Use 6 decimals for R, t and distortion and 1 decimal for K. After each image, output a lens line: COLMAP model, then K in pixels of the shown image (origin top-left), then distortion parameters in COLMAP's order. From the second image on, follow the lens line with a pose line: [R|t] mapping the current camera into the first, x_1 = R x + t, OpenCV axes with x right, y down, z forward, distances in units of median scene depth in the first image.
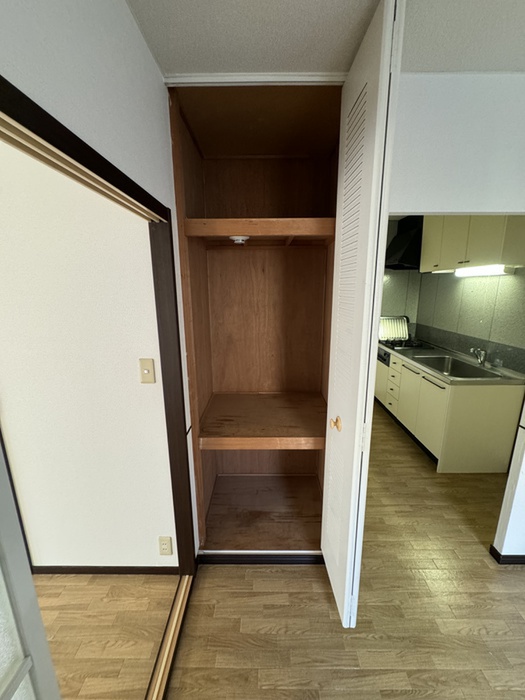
lens RADIAL K [[280.2, 0, 263.4], [0, 280.2, 347.7], [0, 0, 1]] dist [0.001661, 0.000801]
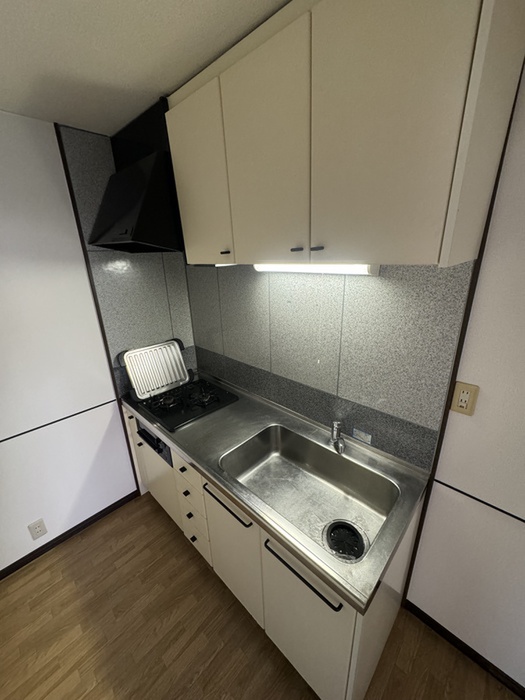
lens RADIAL K [[280.2, 0, 261.7], [0, 280.2, 347.5], [0, 0, 1]] dist [0.001661, 0.000801]
pose [[0.693633, -0.256147, 0.673247, 0.314555], [0.183318, 0.966638, 0.178902, -0.201328], [-0.696612, -0.000674, 0.717448, 0.612037]]
